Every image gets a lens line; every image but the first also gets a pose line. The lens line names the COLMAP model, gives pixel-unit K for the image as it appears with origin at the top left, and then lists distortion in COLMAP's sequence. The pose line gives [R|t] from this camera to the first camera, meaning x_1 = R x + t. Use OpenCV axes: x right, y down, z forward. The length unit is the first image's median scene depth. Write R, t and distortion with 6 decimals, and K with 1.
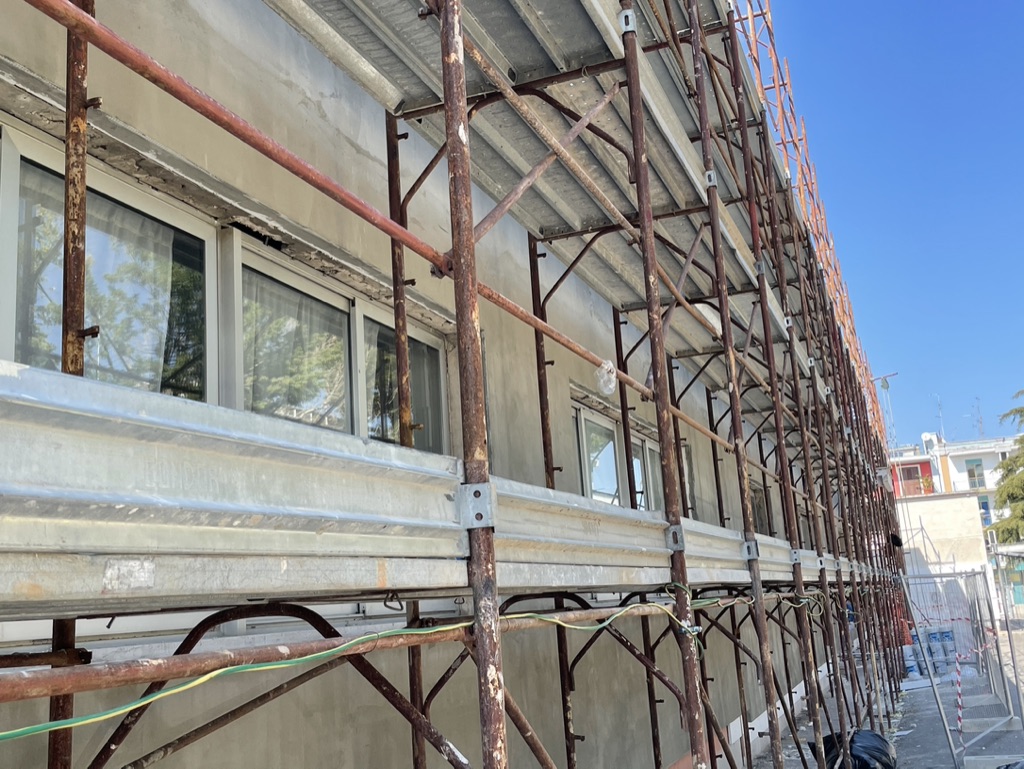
lens RADIAL K [[1058.6, 0, 512.0], [0, 1058.6, 384.5], [0, 0, 1]] dist [0.065988, 0.002908]
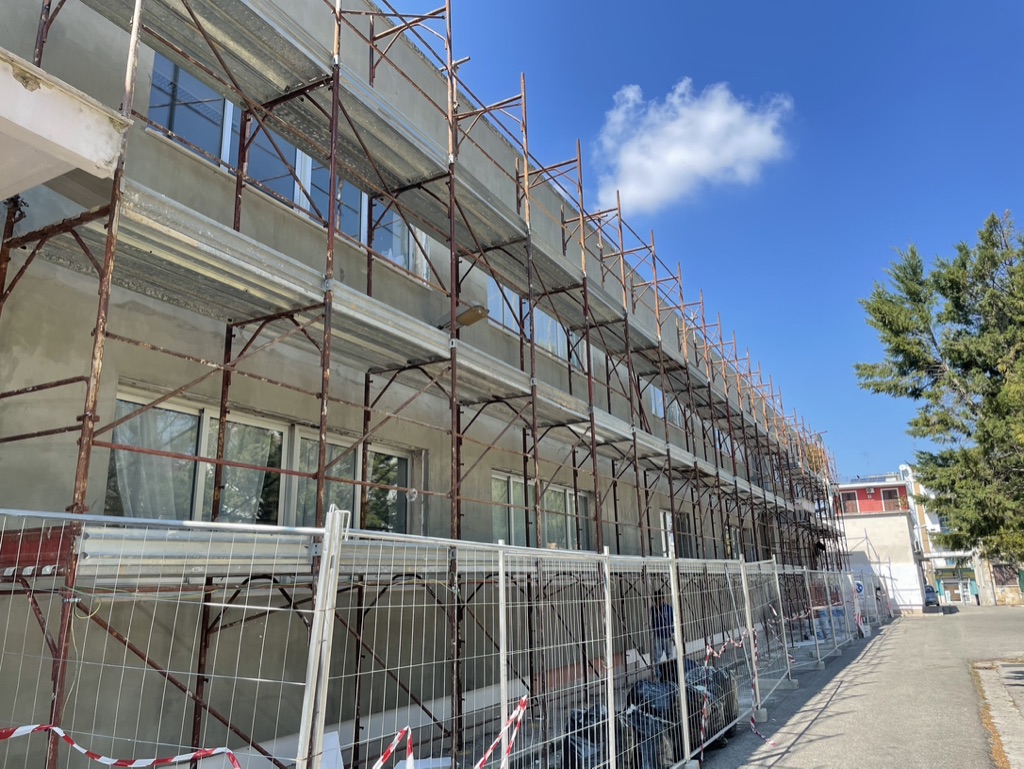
lens RADIAL K [[761.4, 0, 512.0], [0, 761.4, 384.5], [0, 0, 1]] dist [0.108364, -0.153531]
pose [[0.991307, 0.013840, -0.130842, 0.252112], [-0.018980, 0.999093, -0.038118, -0.093672], [0.130196, 0.040270, 0.990670, -0.391525]]
